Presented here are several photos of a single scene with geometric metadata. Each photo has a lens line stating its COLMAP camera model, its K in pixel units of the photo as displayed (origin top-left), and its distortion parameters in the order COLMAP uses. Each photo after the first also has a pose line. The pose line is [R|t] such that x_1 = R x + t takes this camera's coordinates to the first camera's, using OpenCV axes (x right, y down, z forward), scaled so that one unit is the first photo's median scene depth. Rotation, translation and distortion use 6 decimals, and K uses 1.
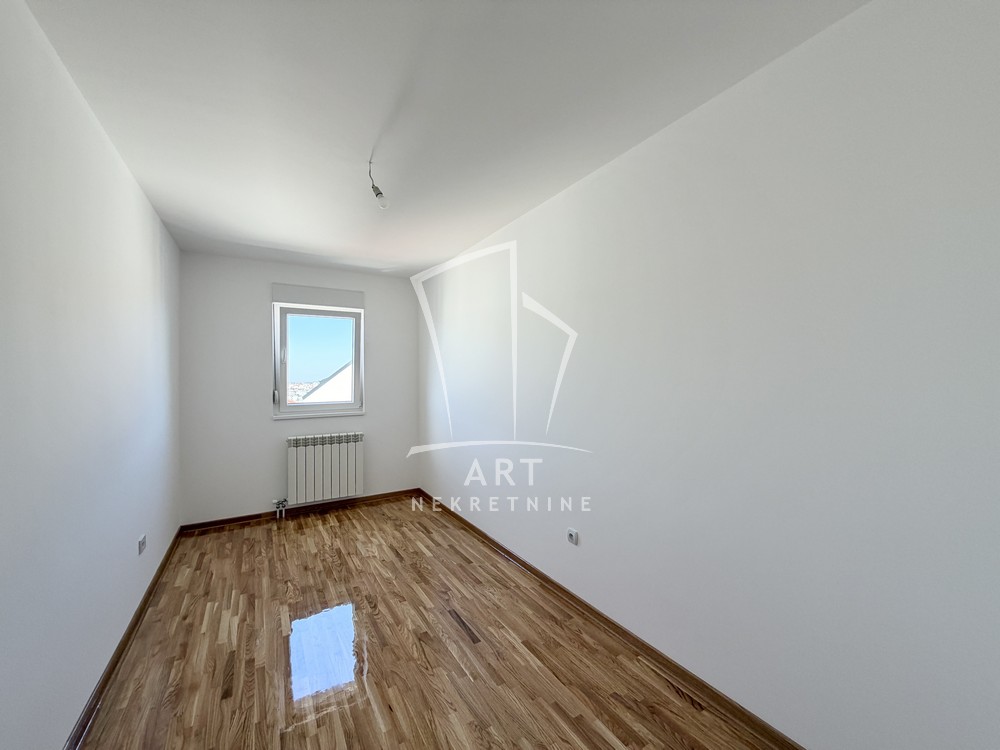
lens RADIAL K [[370.6, 0, 499.4], [0, 370.6, 383.0], [0, 0, 1]] dist [-0.025010, -0.000108]
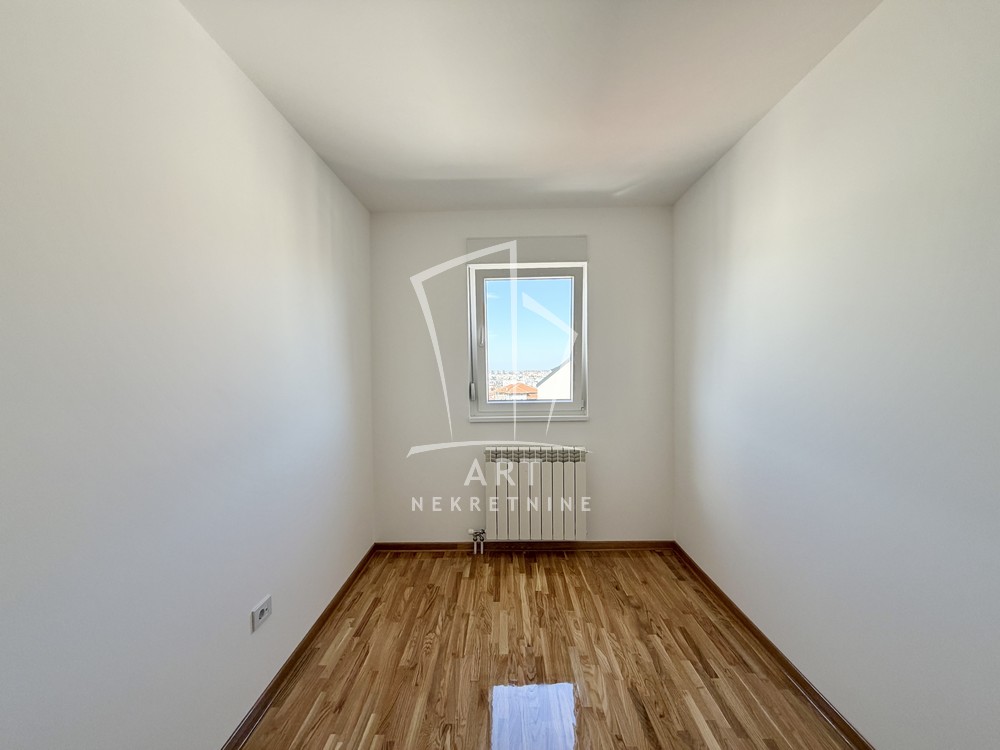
lens RADIAL K [[370.6, 0, 499.4], [0, 370.6, 383.0], [0, 0, 1]] dist [-0.025010, -0.000108]
pose [[0.825954, 0.009210, -0.563662, -0.146792], [0.011731, 0.999369, 0.033519, -0.004455], [0.563615, -0.034297, 0.825325, 0.430926]]
